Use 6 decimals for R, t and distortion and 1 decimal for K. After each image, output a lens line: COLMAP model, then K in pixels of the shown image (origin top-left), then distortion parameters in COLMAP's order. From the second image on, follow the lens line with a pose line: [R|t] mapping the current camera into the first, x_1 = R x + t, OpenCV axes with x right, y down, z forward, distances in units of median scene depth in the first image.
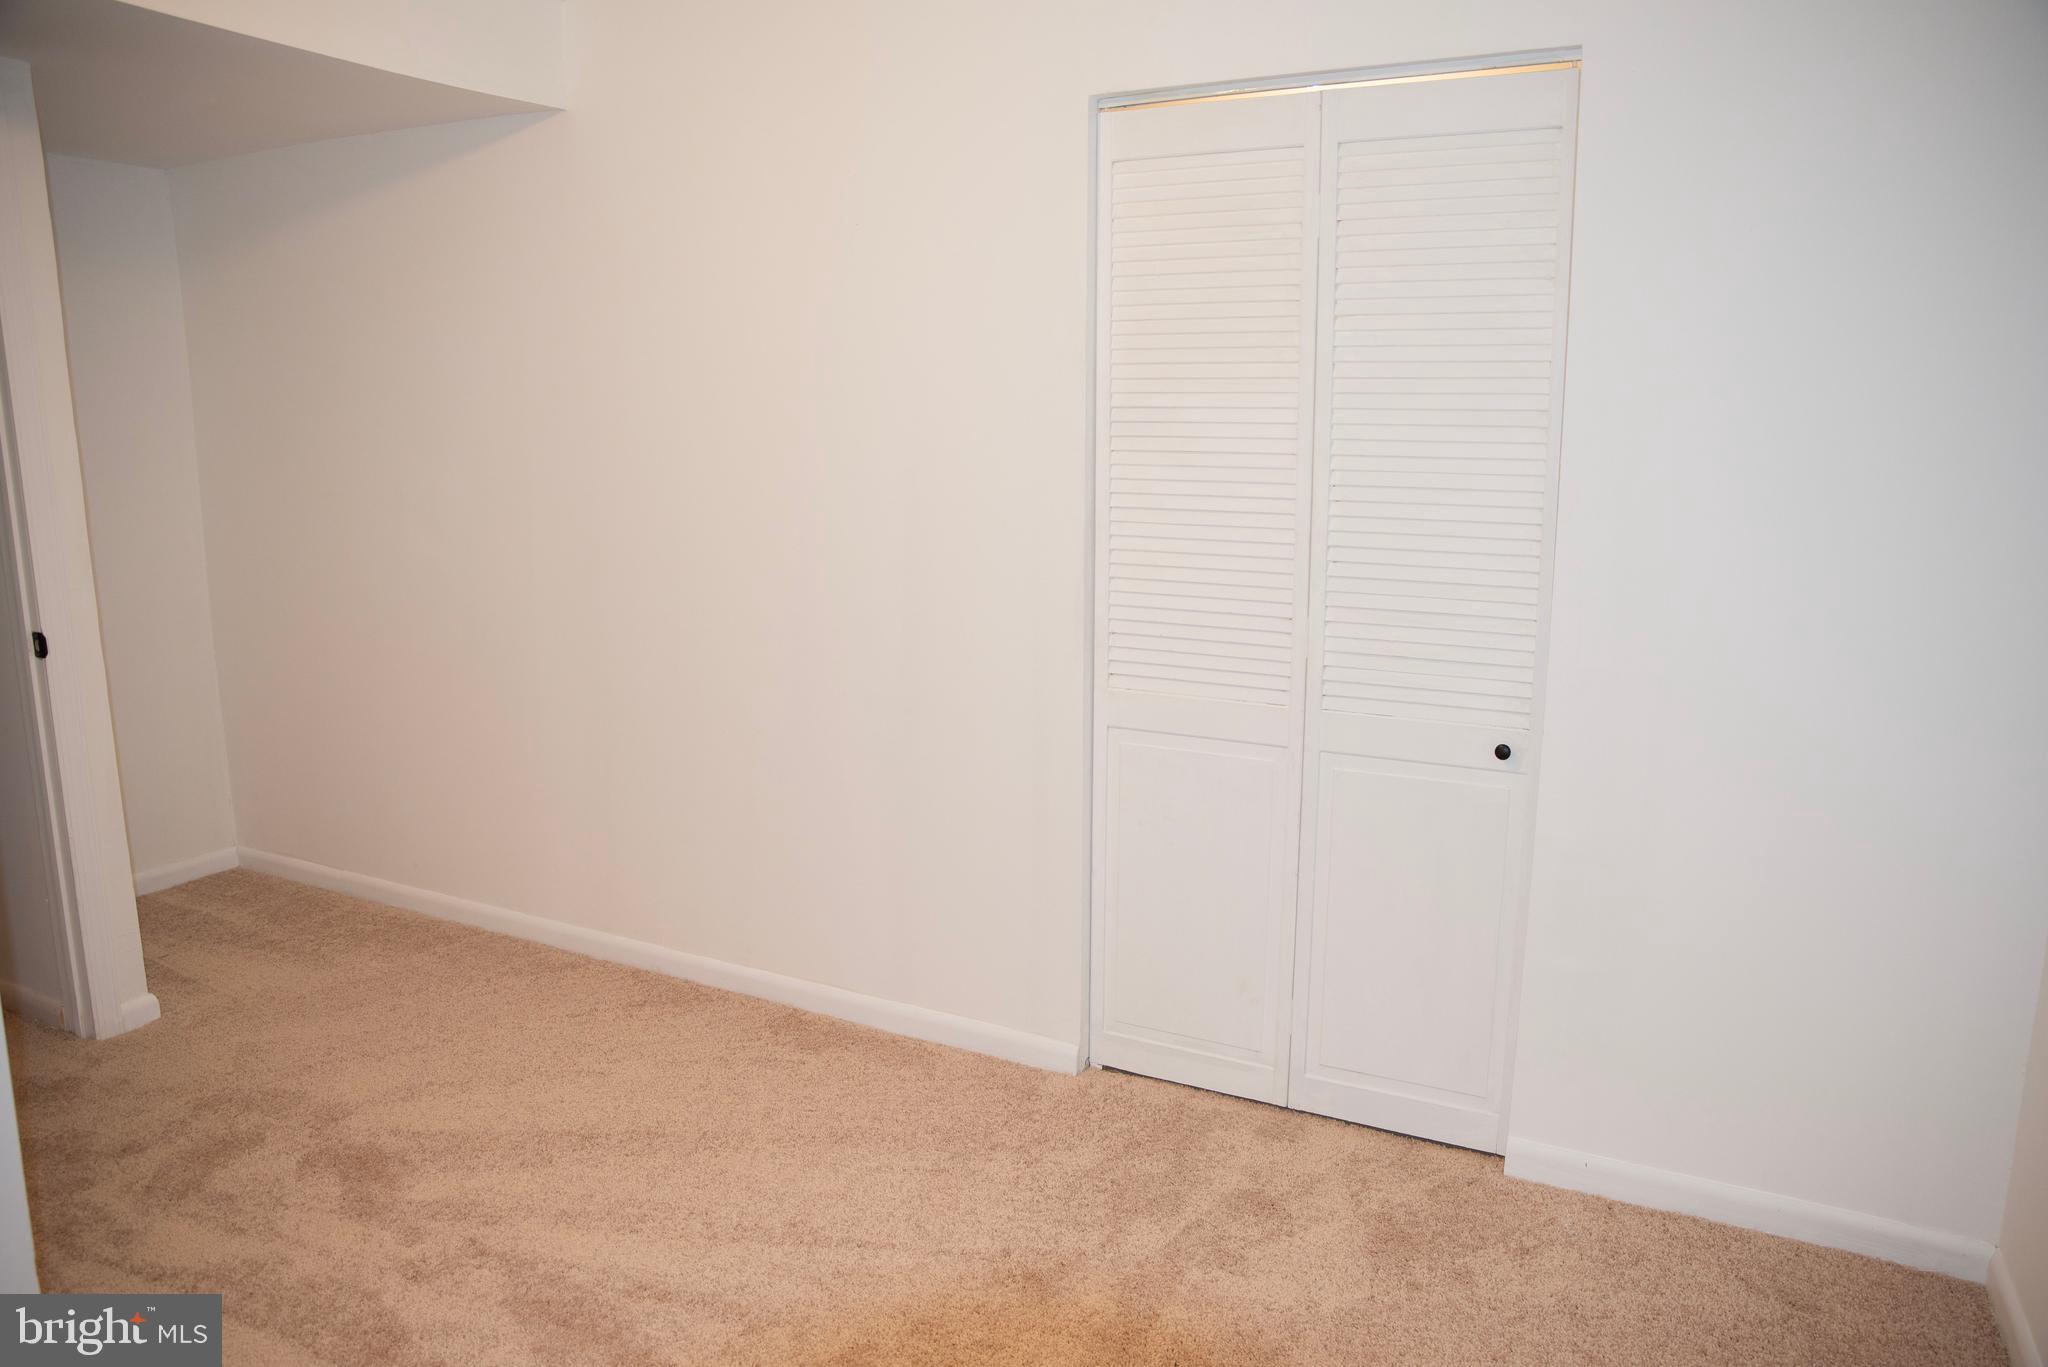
lens RADIAL K [[1444.9, 0, 1045.2], [0, 1444.9, 675.7], [0, 0, 1]] dist [-0.090140, 0.075455]
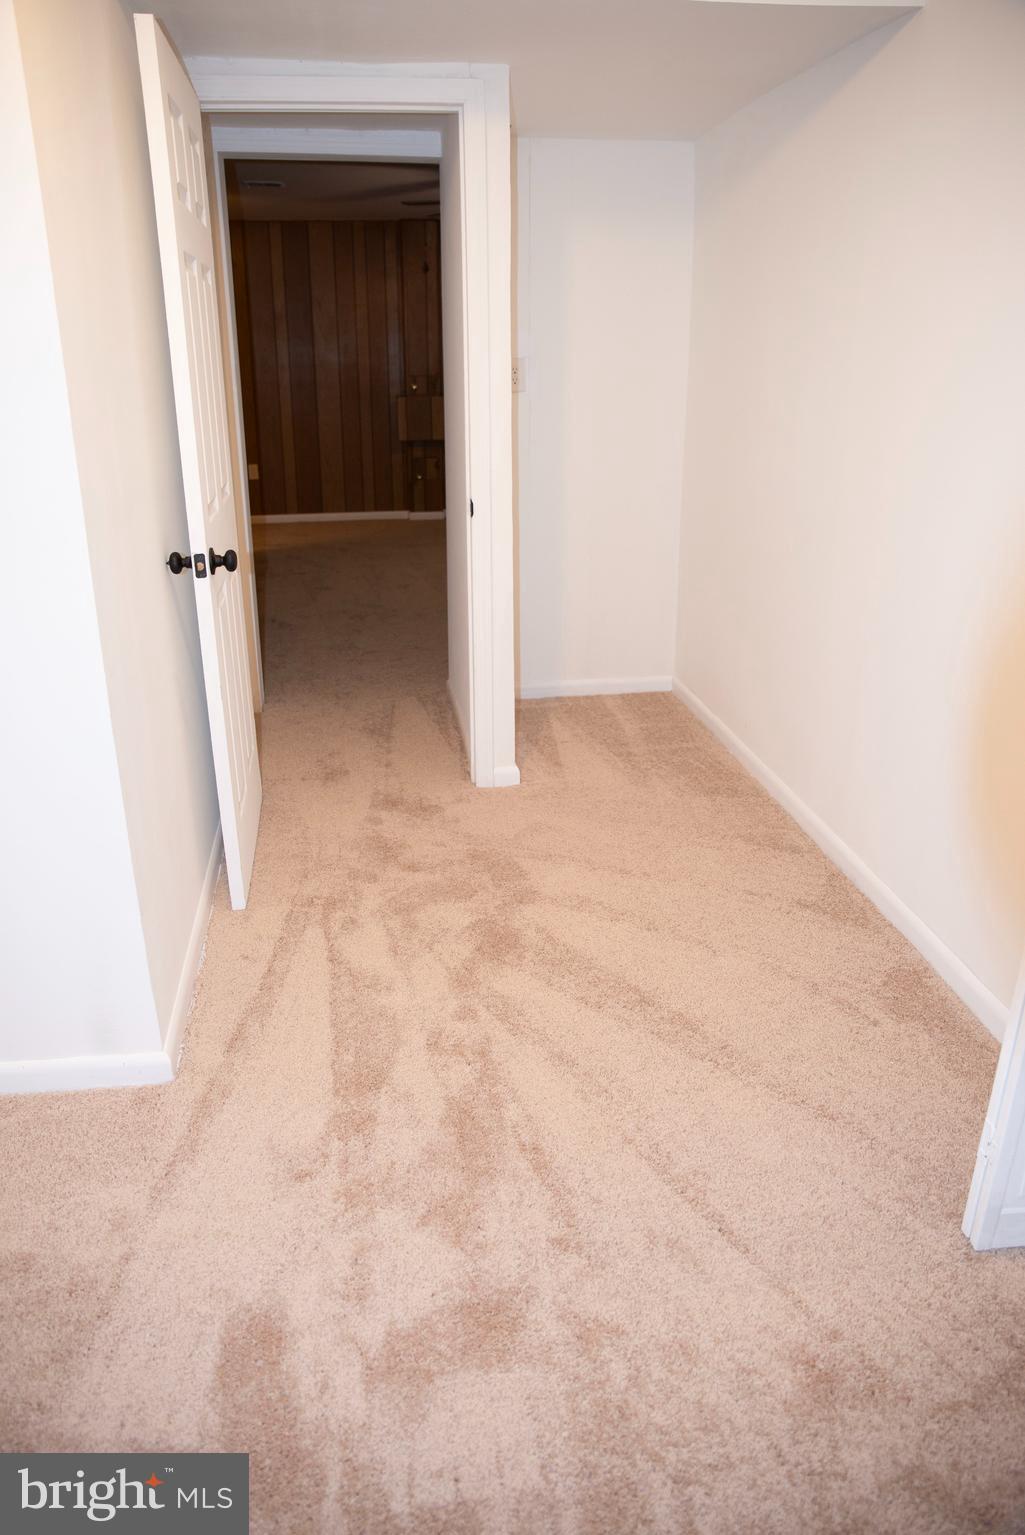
lens RADIAL K [[1083.0, 0, 508.1], [0, 1083.0, 763.3], [0, 0, 1]] dist [-0.090140, 0.075455]
pose [[0.588367, 0.293960, -0.753267, 0.227682], [-0.145039, 0.954835, 0.259333, -0.073955], [0.795479, -0.043330, 0.604430, 0.418848]]
